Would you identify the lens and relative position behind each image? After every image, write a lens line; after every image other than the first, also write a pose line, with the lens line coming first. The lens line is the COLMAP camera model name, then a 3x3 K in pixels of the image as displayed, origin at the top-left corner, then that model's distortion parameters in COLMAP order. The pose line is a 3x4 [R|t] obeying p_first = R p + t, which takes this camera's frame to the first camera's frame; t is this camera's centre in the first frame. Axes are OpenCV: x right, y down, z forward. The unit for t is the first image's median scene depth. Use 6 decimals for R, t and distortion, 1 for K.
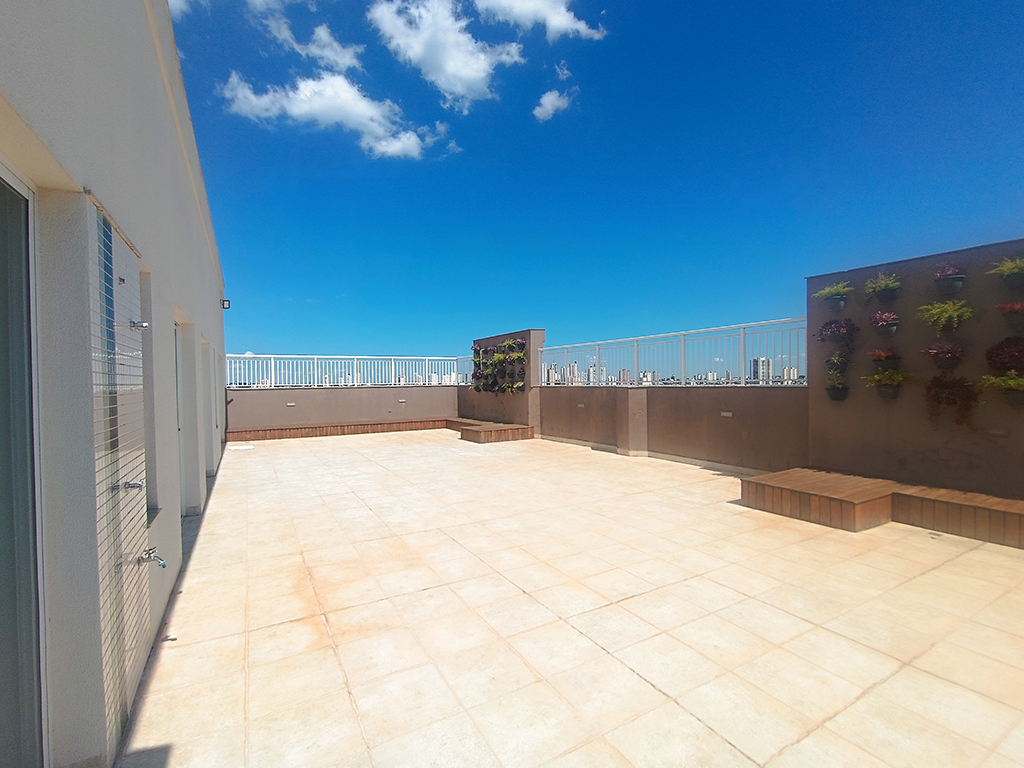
lens RADIAL K [[470.2, 0, 512.0], [0, 470.2, 384.0], [0, 0, 1]] dist [0.004110, 0.000878]
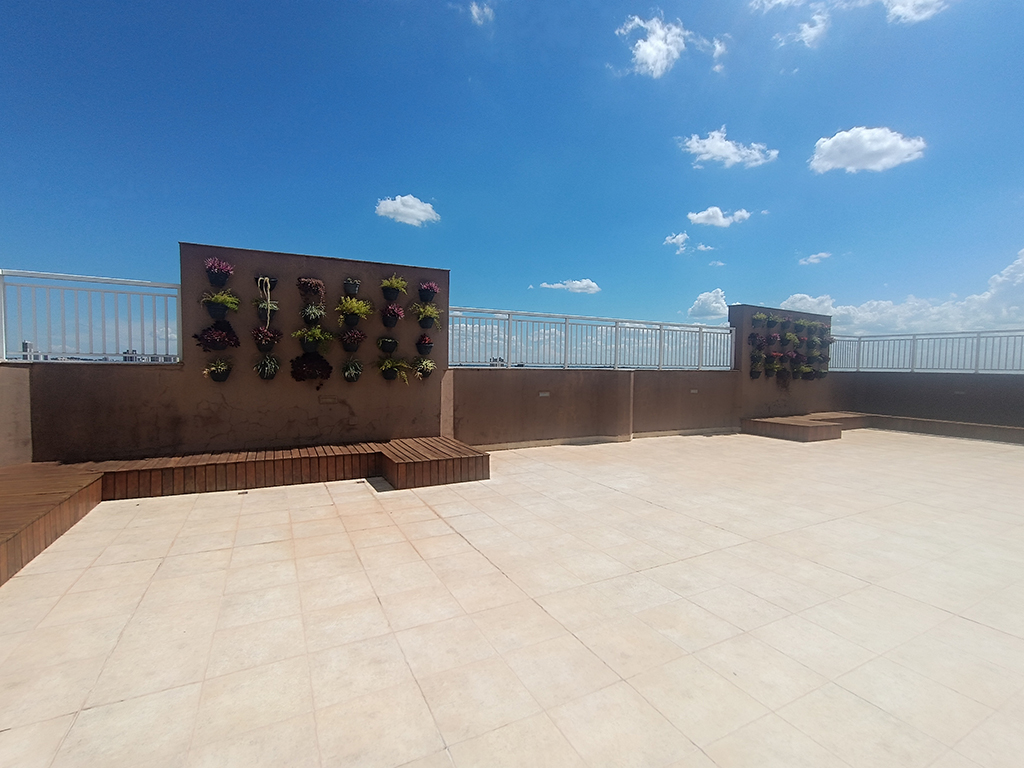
lens RADIAL K [[470.2, 0, 512.0], [0, 470.2, 384.0], [0, 0, 1]] dist [0.004110, 0.000878]
pose [[0.040874, -0.026562, 0.998811, -0.556730], [-0.009201, 0.999594, 0.026960, 0.008144], [-0.999122, -0.010292, 0.040613, 0.917230]]
